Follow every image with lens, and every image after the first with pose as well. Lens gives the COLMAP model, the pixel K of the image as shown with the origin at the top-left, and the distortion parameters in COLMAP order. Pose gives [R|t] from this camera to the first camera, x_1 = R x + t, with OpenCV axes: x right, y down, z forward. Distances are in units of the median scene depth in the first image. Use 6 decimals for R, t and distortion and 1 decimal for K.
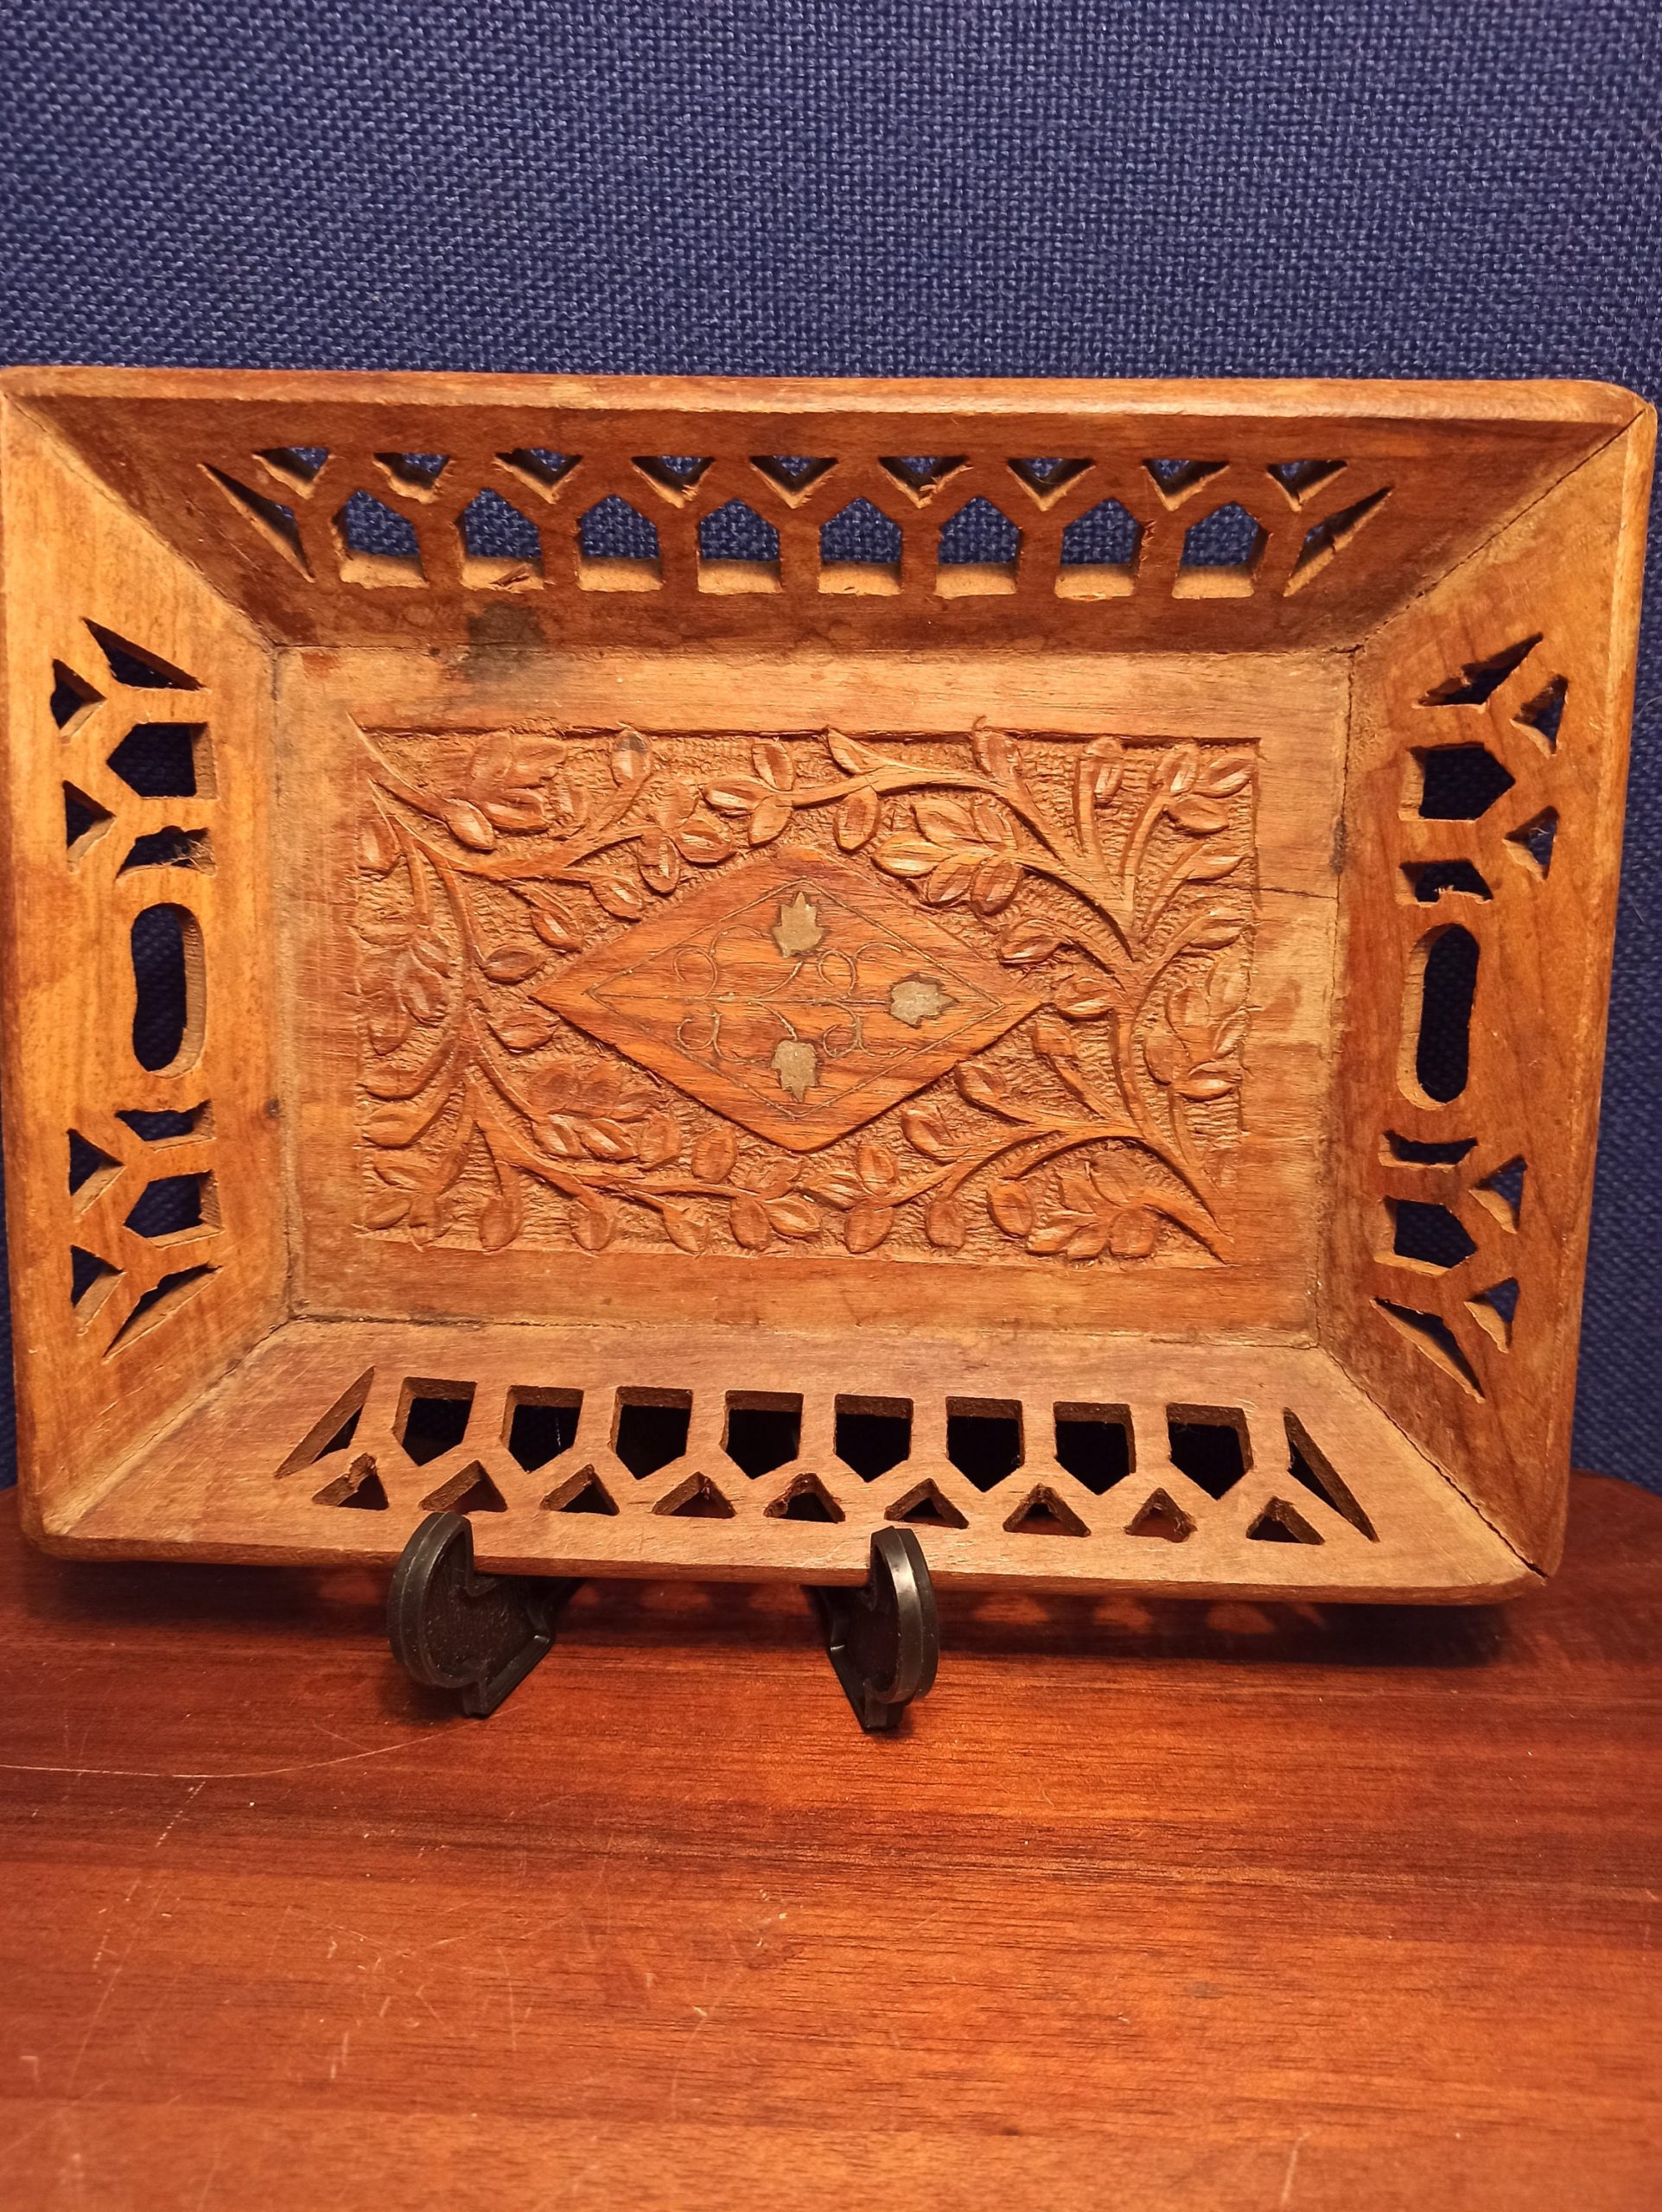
lens RADIAL K [[1541.6, 0, 828.3], [0, 1541.6, 1121.5], [0, 0, 1]] dist [0.006630, -0.027275]
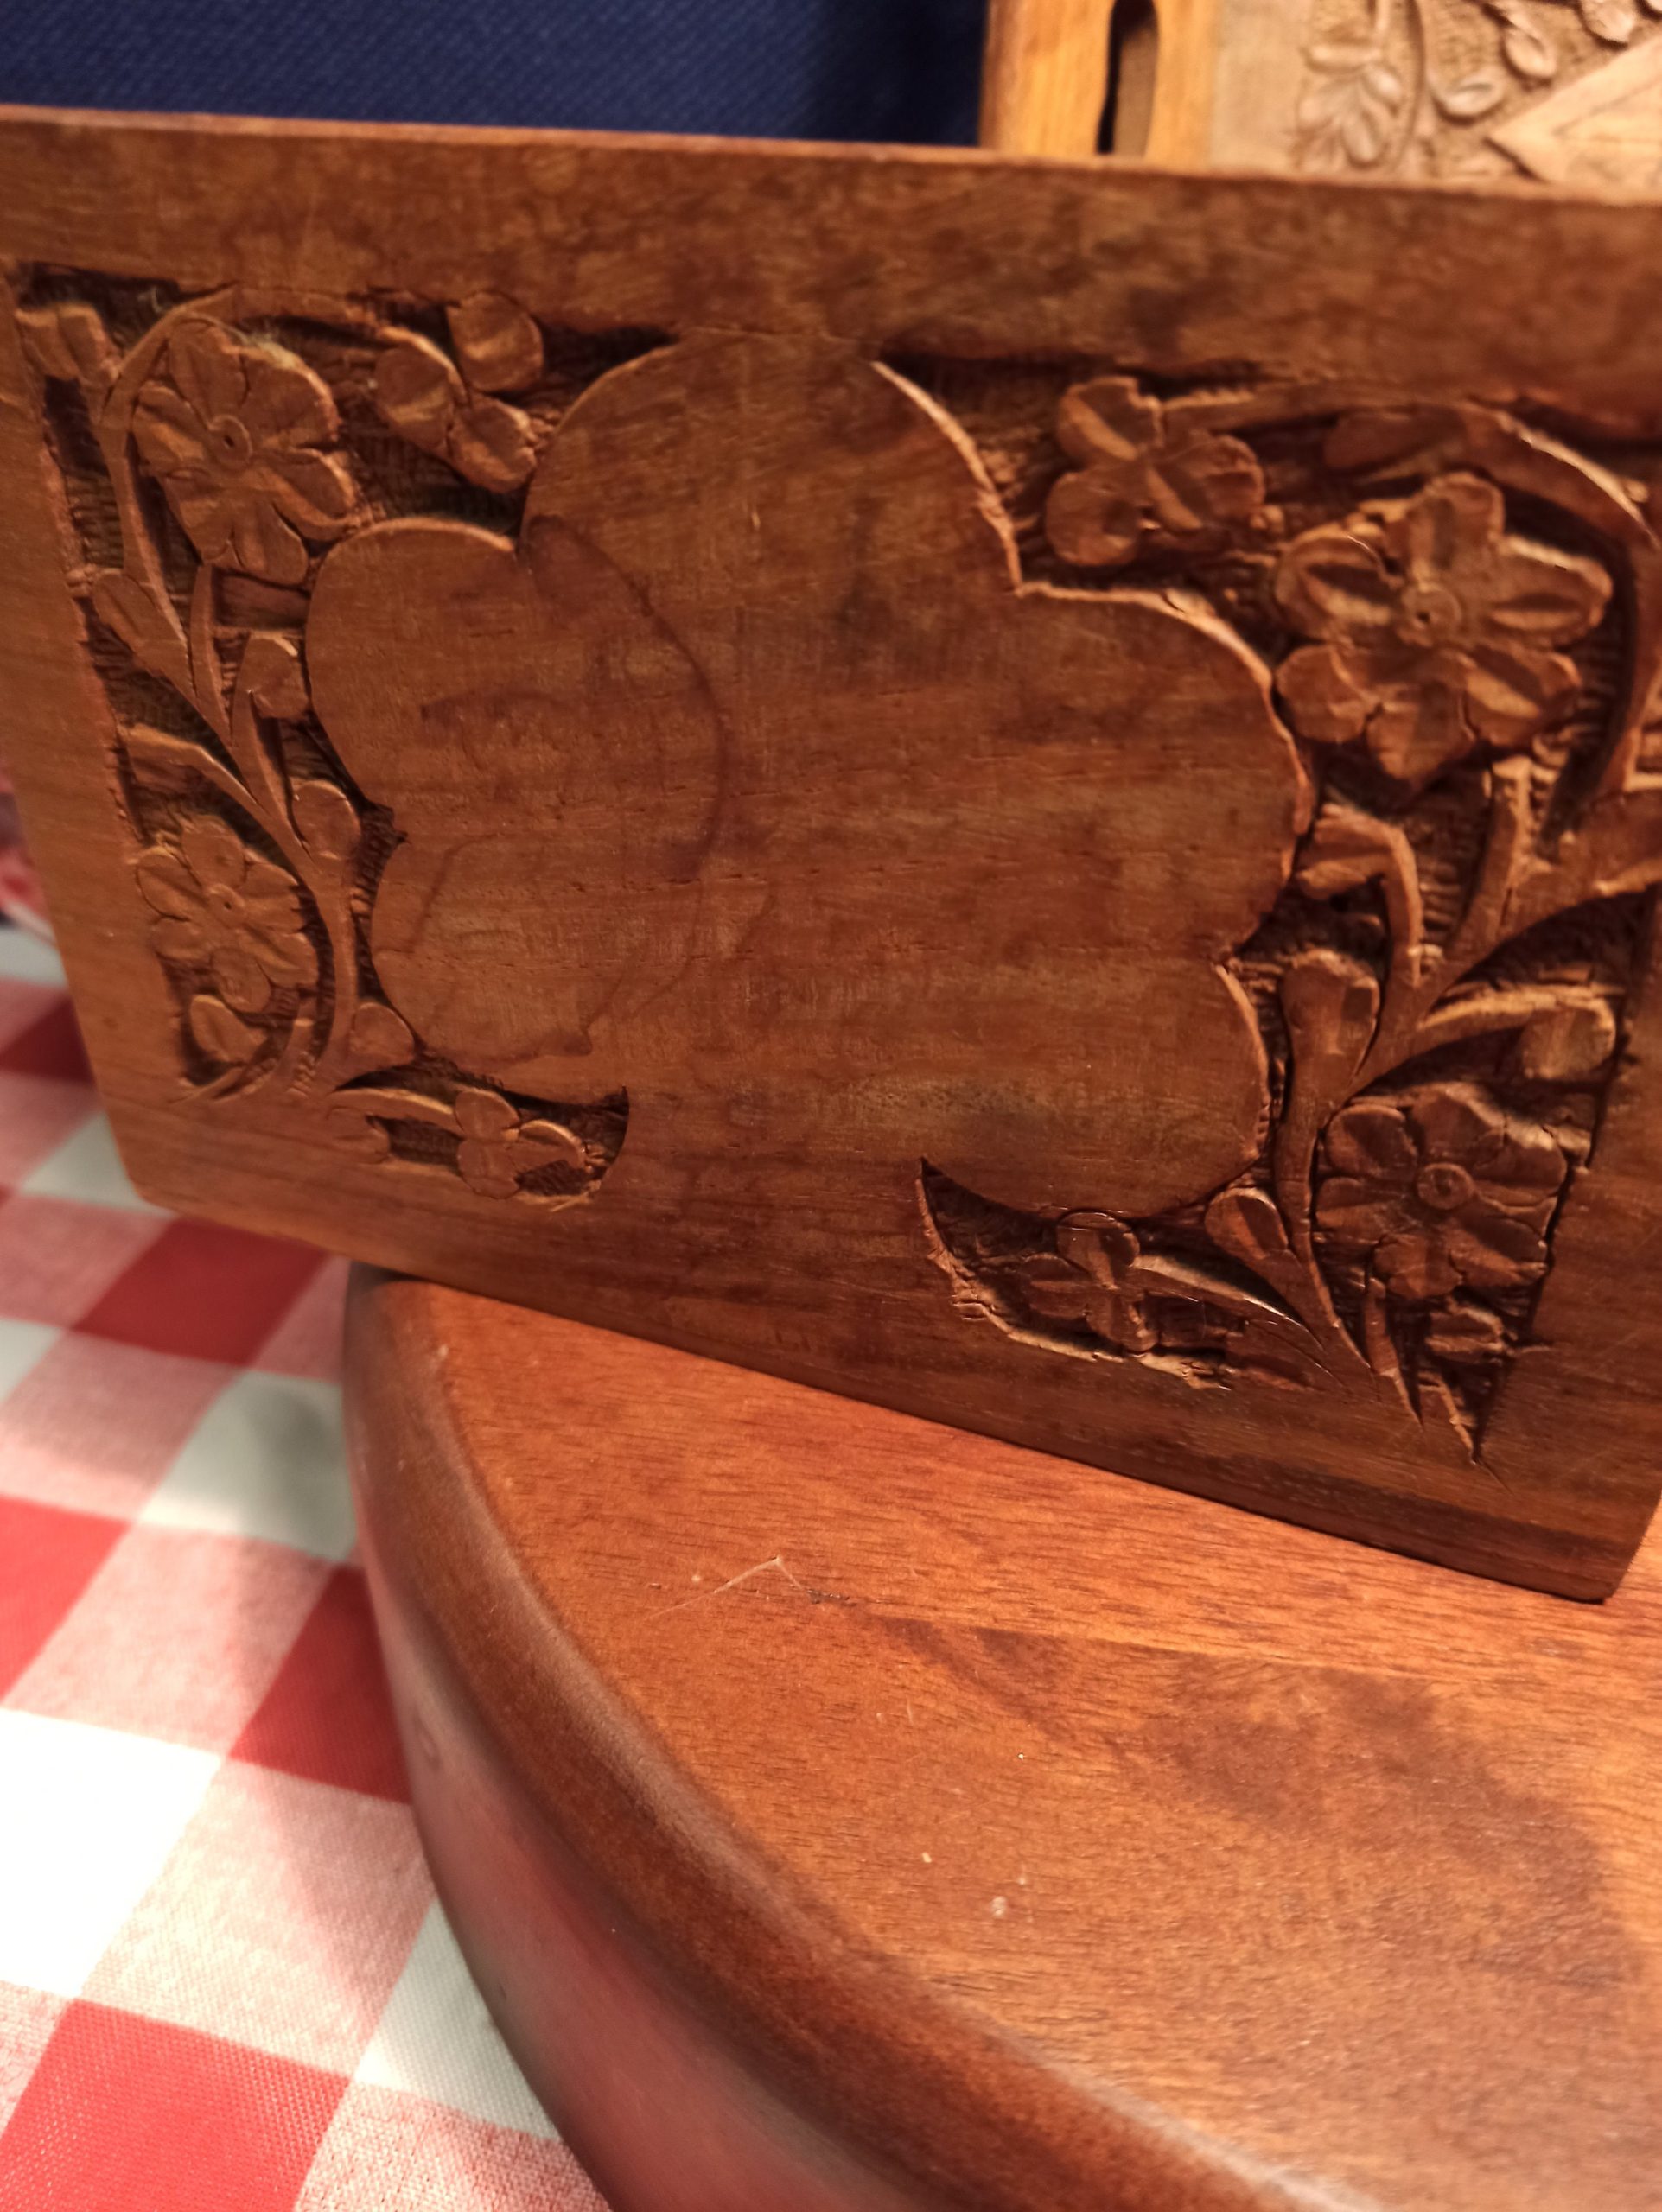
lens RADIAL K [[1541.6, 0, 785.4], [0, 1541.6, 1059.7], [0, 0, 1]] dist [0.006630, -0.027275]
pose [[0.993610, 0.064065, -0.092928, -0.523927], [-0.049716, 0.987551, 0.149238, 0.369056], [0.101332, -0.143665, 0.984425, -0.011916]]
